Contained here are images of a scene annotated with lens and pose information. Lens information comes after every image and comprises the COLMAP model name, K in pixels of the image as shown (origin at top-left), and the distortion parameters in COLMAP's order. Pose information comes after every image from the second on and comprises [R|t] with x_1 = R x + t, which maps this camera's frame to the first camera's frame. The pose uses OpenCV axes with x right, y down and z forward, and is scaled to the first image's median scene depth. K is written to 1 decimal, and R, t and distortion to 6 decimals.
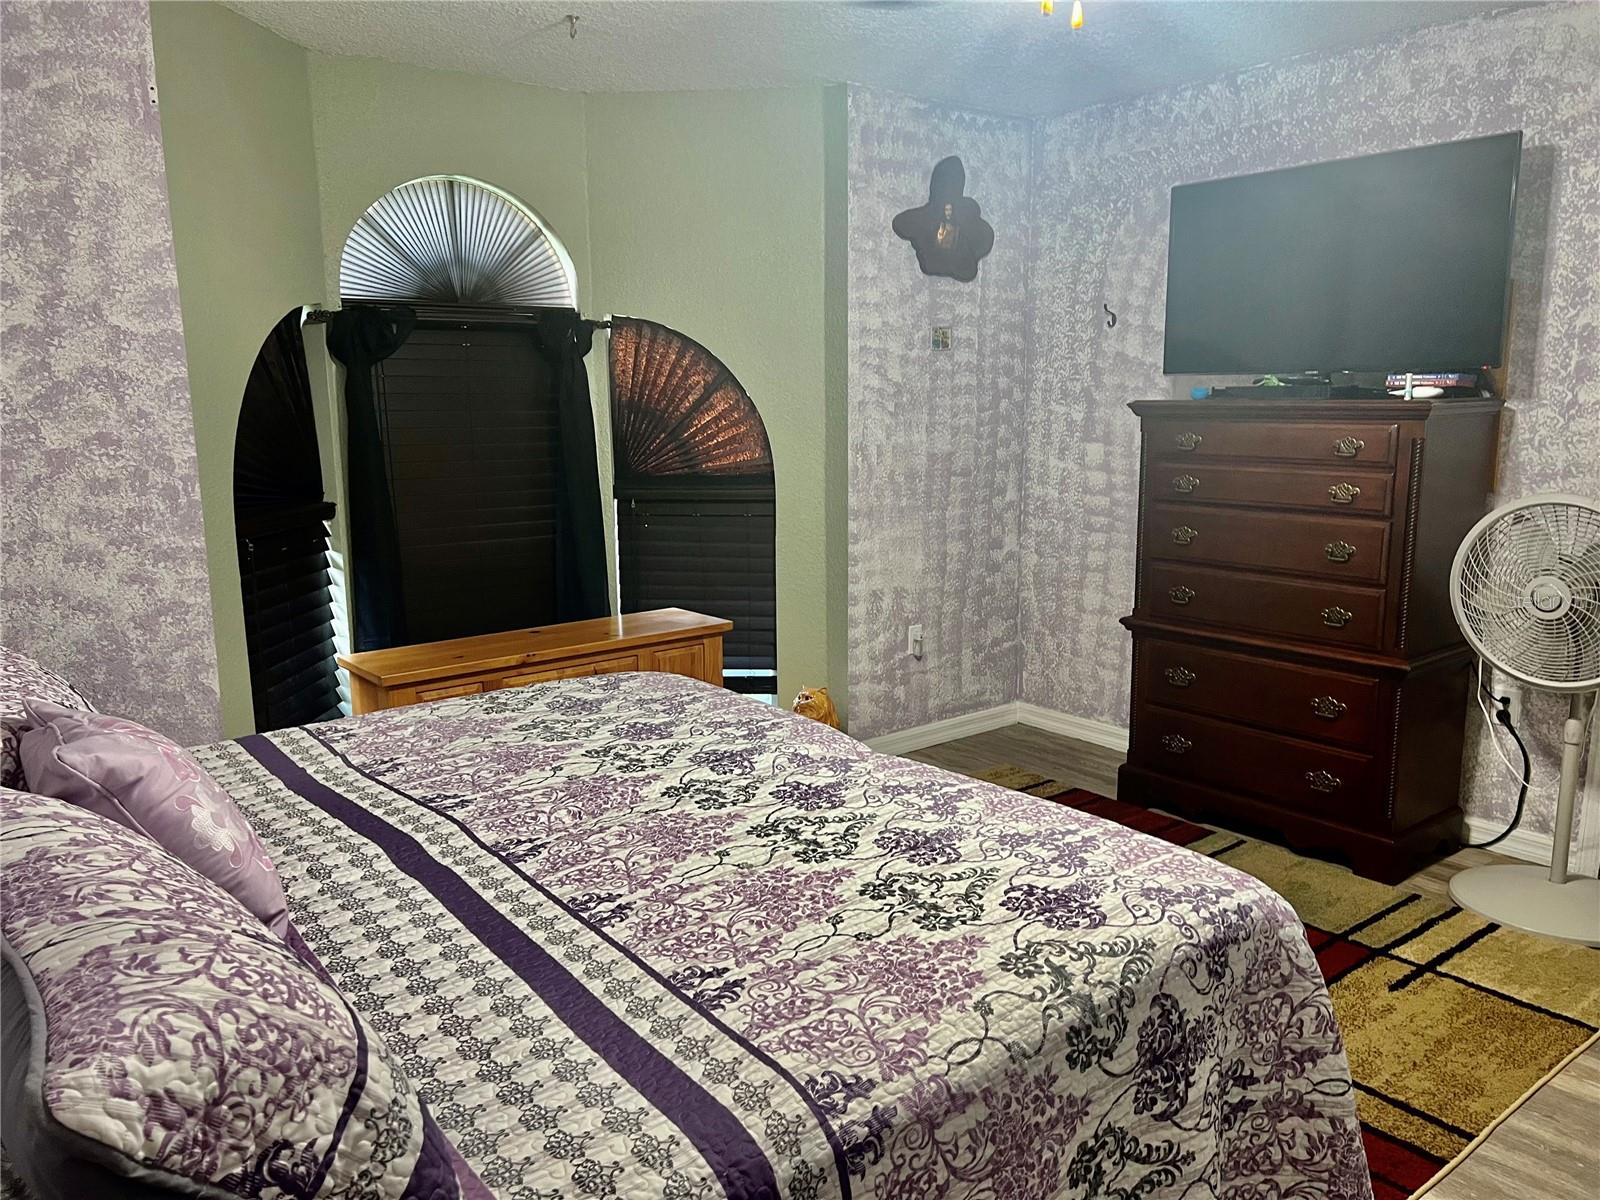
lens RADIAL K [[1201.8, 0, 815.7], [0, 1201.8, 585.5], [0, 0, 1]] dist [0.038014, -0.049468]
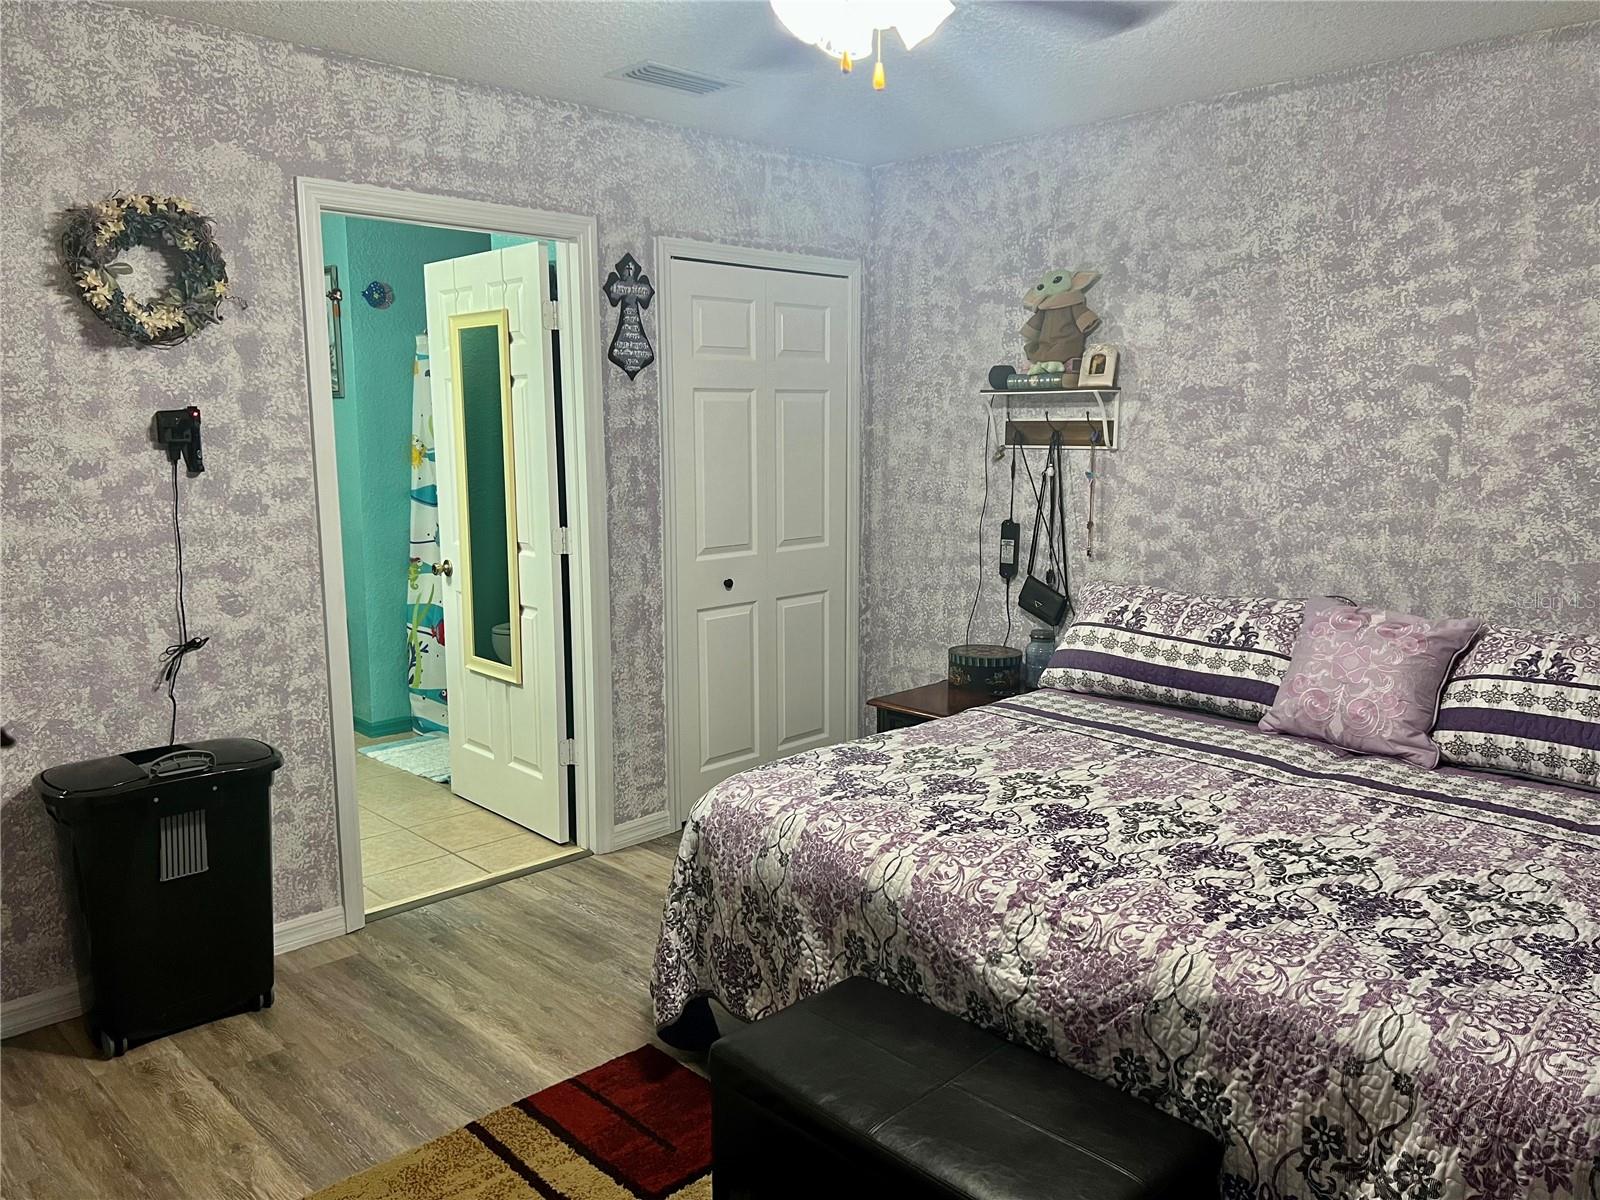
lens RADIAL K [[1201.8, 0, 788.9], [0, 1201.8, 603.0], [0, 0, 1]] dist [0.038014, -0.049468]
pose [[-0.996802, 0.025103, -0.075864, 0.398226], [0.000387, 0.950880, 0.309559, -0.256947], [0.079908, 0.308540, -0.947849, 1.425809]]
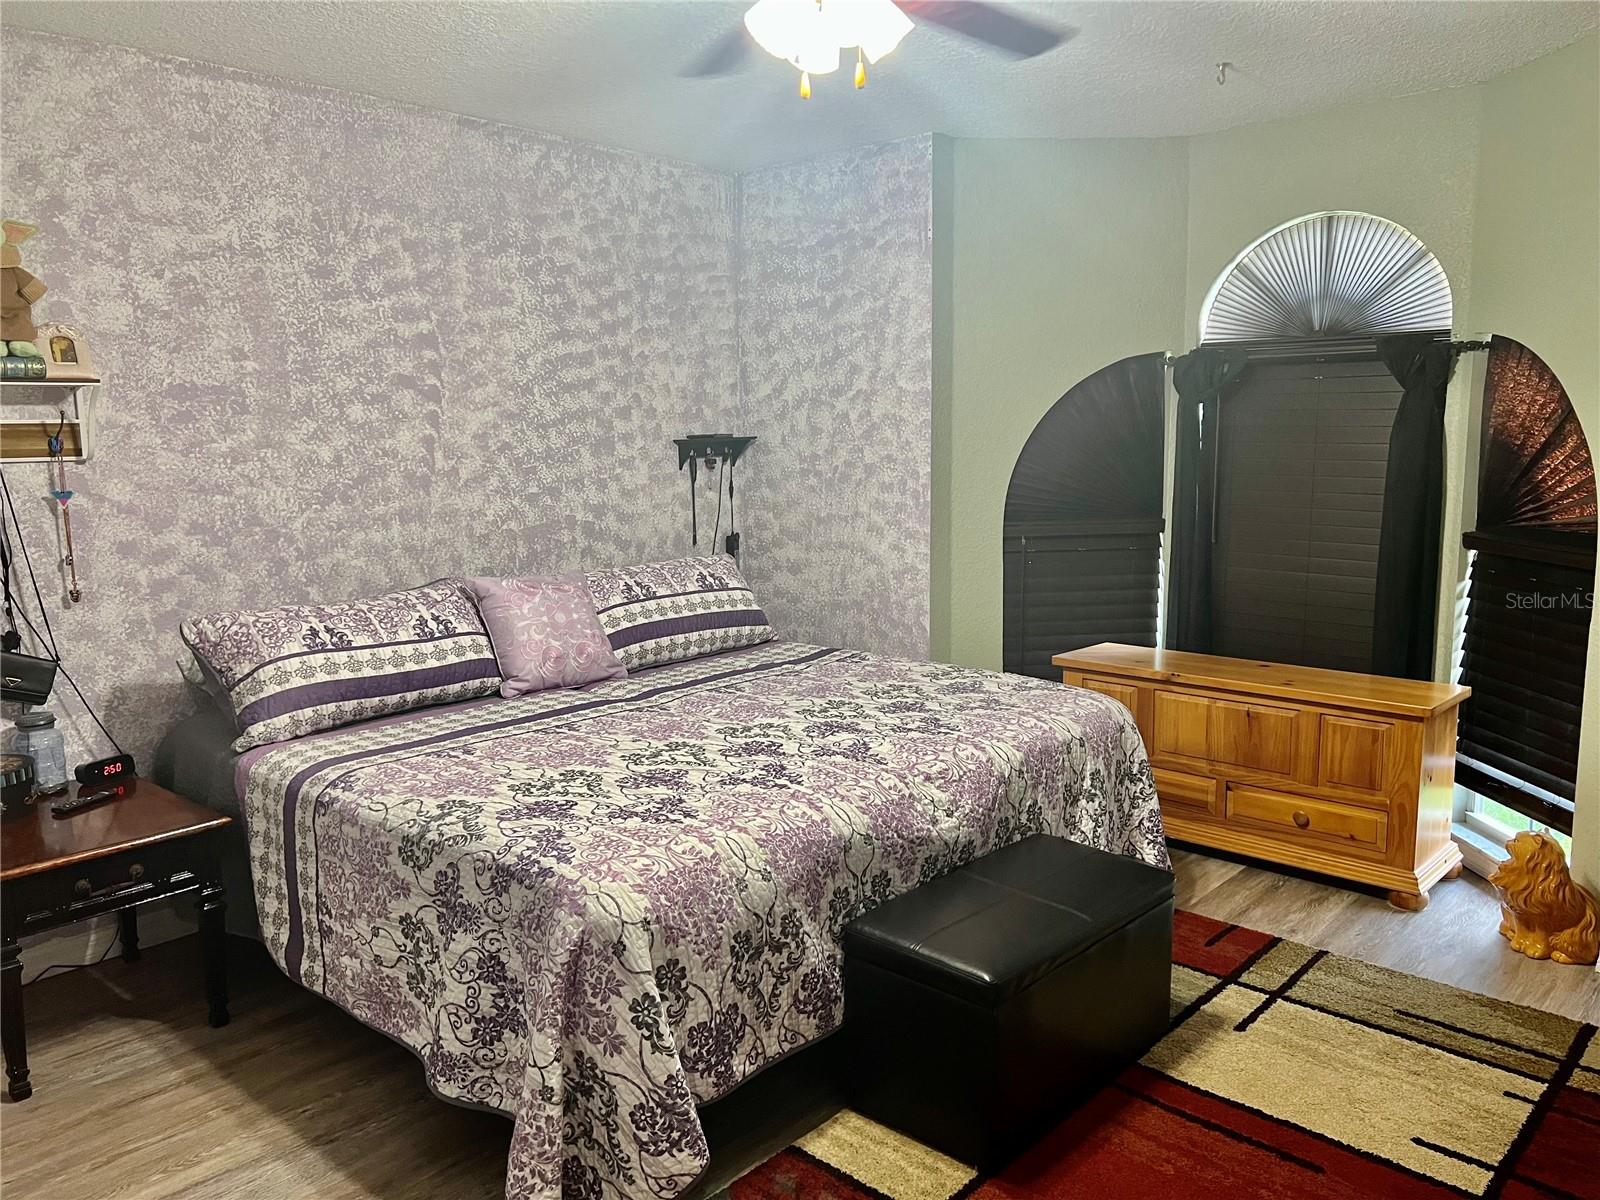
lens RADIAL K [[1201.8, 0, 804.3], [0, 1201.8, 599.4], [0, 0, 1]] dist [0.038014, -0.049468]
pose [[0.146585, 0.148903, -0.977927, 1.003492], [-0.148332, 0.980737, 0.127097, -0.125847], [0.978014, 0.126427, 0.165849, 0.664579]]
